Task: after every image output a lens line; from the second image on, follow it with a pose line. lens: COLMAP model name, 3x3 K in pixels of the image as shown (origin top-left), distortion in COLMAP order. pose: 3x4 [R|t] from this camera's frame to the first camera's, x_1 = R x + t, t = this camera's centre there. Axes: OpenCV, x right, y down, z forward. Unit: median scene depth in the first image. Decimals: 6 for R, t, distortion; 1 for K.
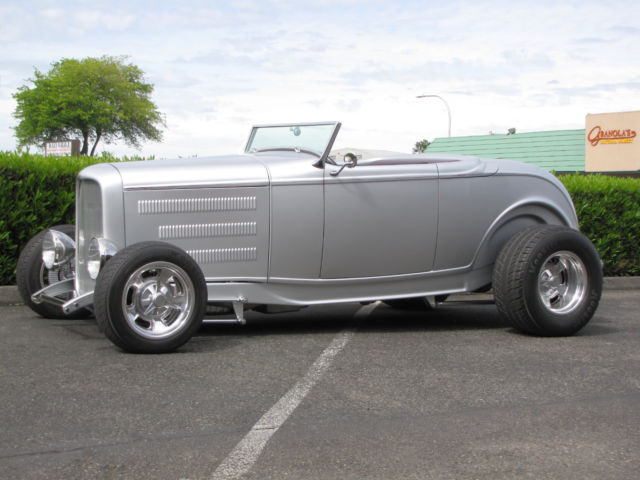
lens RADIAL K [[1096.7, 0, 311.2], [0, 1096.7, 238.8], [0, 0, 1]] dist [0.008151, 0.227214]
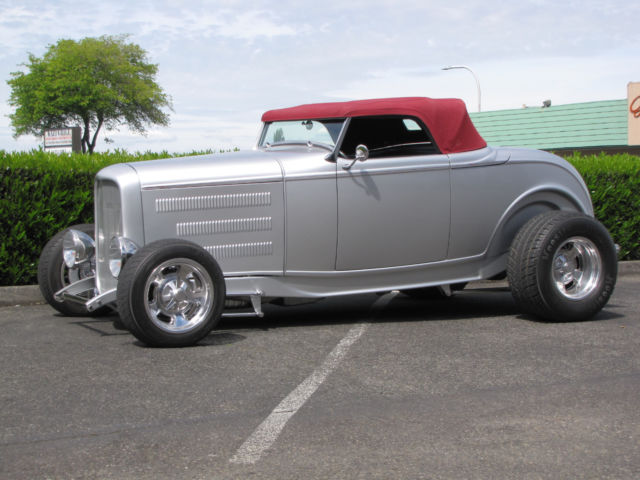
lens RADIAL K [[1184.6, 0, 309.2], [0, 1184.6, 240.3], [0, 0, 1]] dist [0.027097, 0.131095]
pose [[0.999446, -0.026791, -0.019739, 0.006214], [0.027014, 0.999573, 0.011142, -0.004769], [0.019432, -0.011669, 0.999743, -0.100693]]
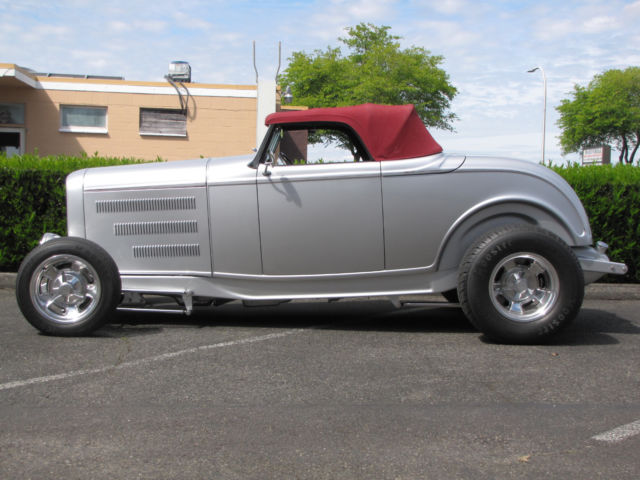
lens RADIAL K [[1009.1, 0, 320.0], [0, 1009.1, 240.0], [0, 0, 1]] dist [0.046408, 0.100242]
pose [[0.878285, 0.010373, -0.478026, 0.521536], [-0.009695, 0.999945, 0.003886, -0.000875], [0.478040, 0.001222, 0.878337, 0.187812]]
